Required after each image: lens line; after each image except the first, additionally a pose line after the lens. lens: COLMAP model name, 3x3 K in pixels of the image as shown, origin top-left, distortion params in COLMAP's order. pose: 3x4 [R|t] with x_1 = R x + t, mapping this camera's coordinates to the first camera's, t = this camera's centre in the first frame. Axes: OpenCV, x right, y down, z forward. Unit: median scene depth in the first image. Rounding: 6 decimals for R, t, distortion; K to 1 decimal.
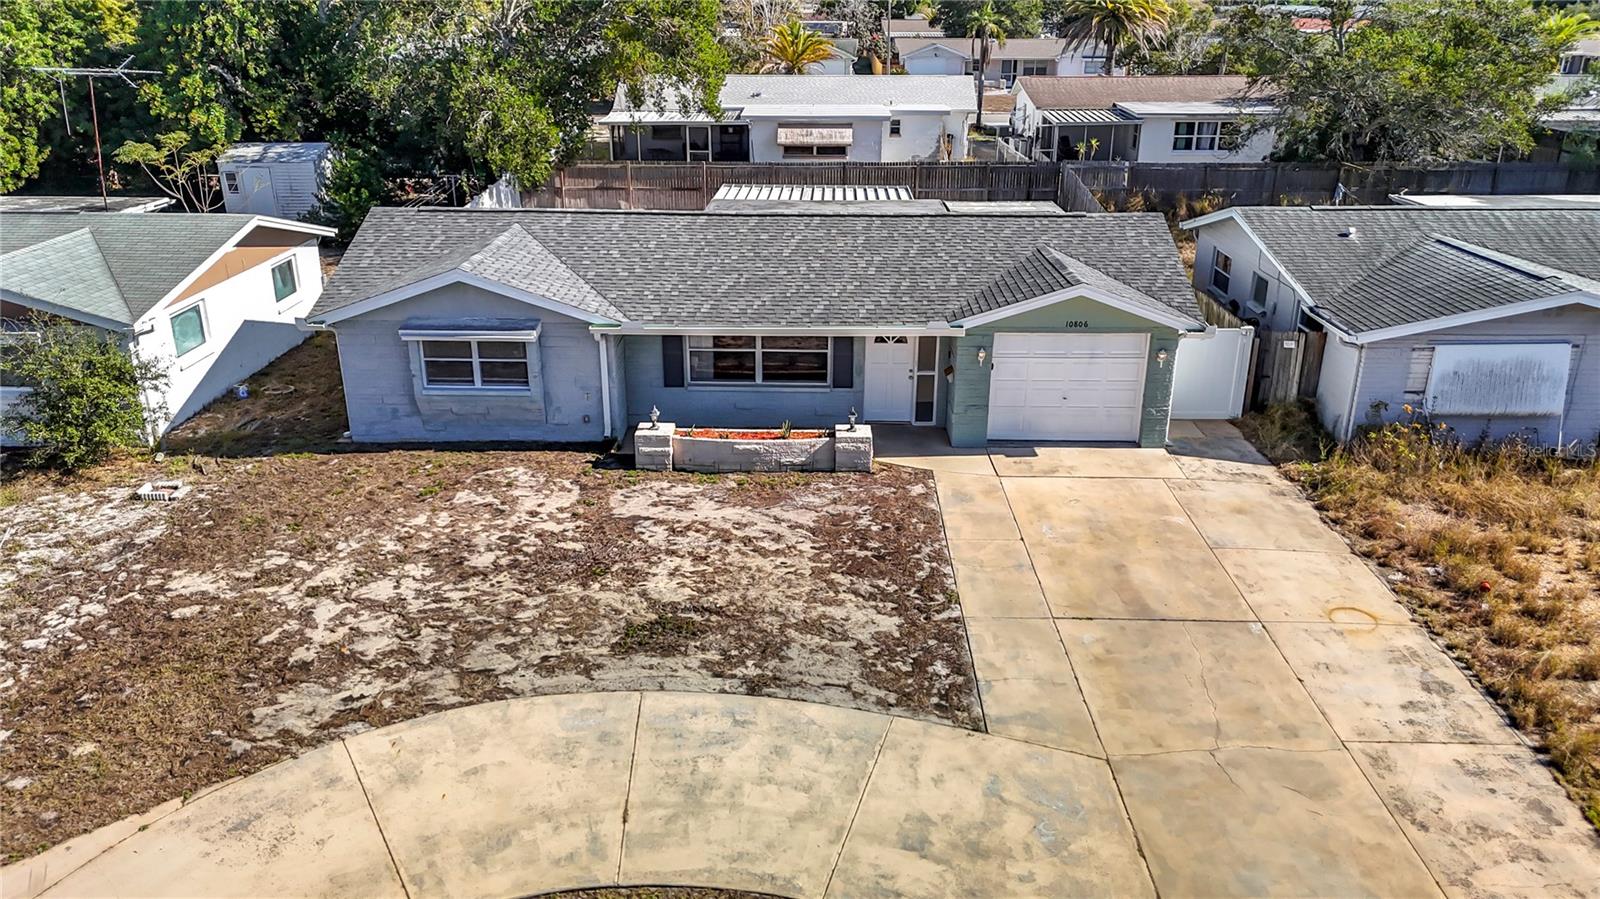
lens RADIAL K [[1145.5, 0, 800.0], [0, 1145.5, 449.5], [0, 0, 1]] dist [0.067865, -0.066208]
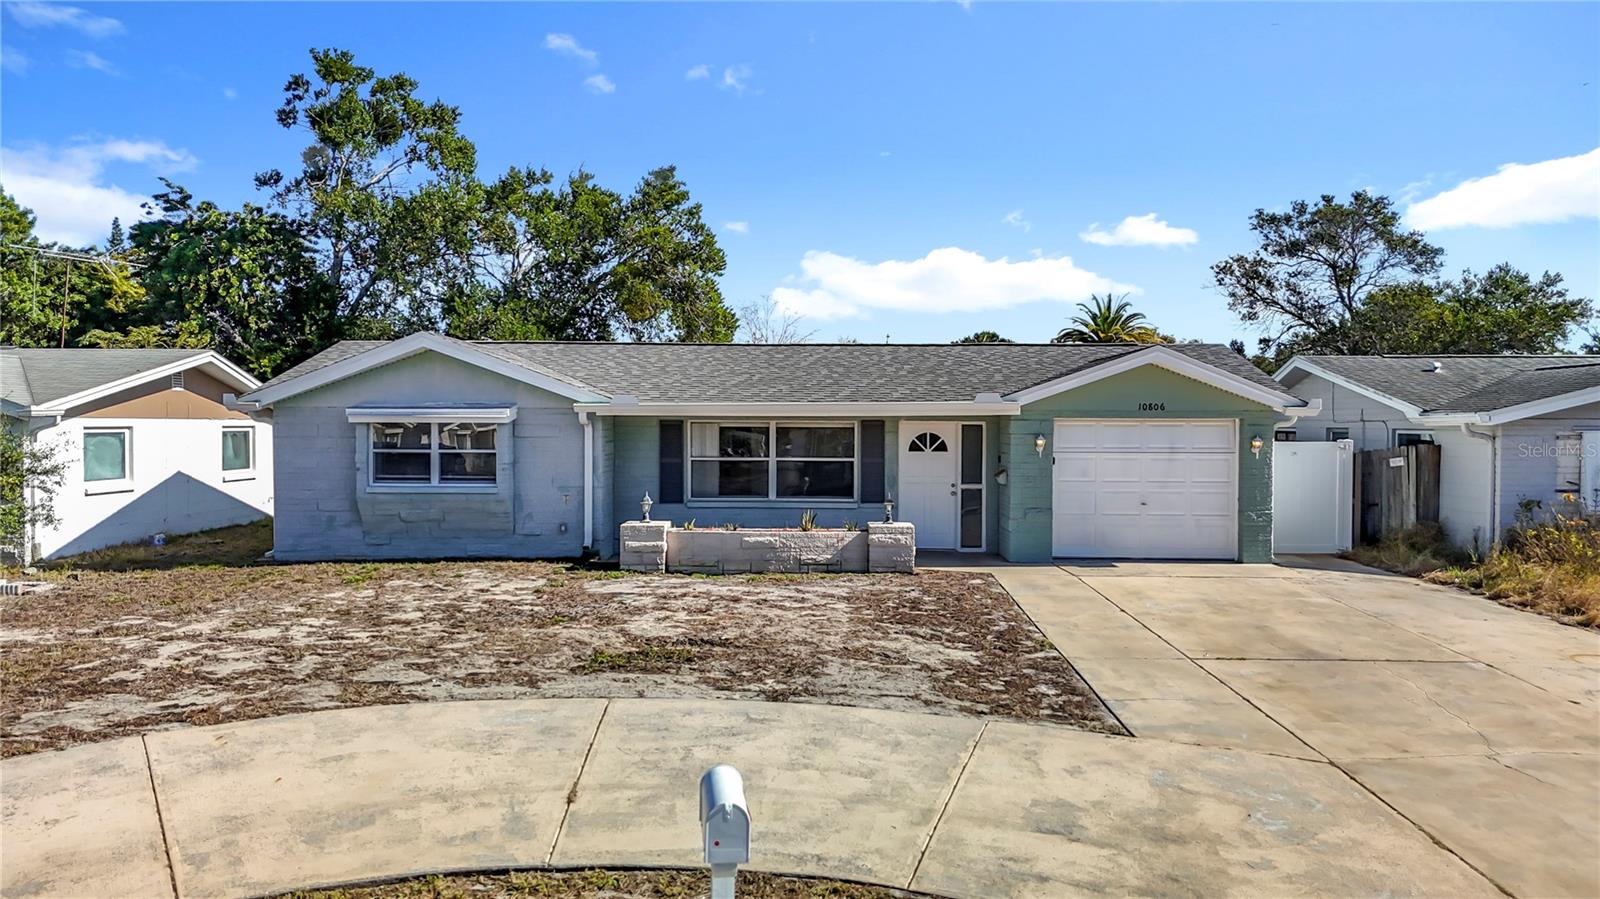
lens RADIAL K [[1145.5, 0, 800.0], [0, 1145.5, 449.5], [0, 0, 1]] dist [0.067865, -0.066208]
pose [[0.999998, -0.000942, 0.001988, -0.024656], [0.001557, 0.941521, -0.336952, 0.268554], [-0.001555, 0.336954, 0.941520, 0.280861]]
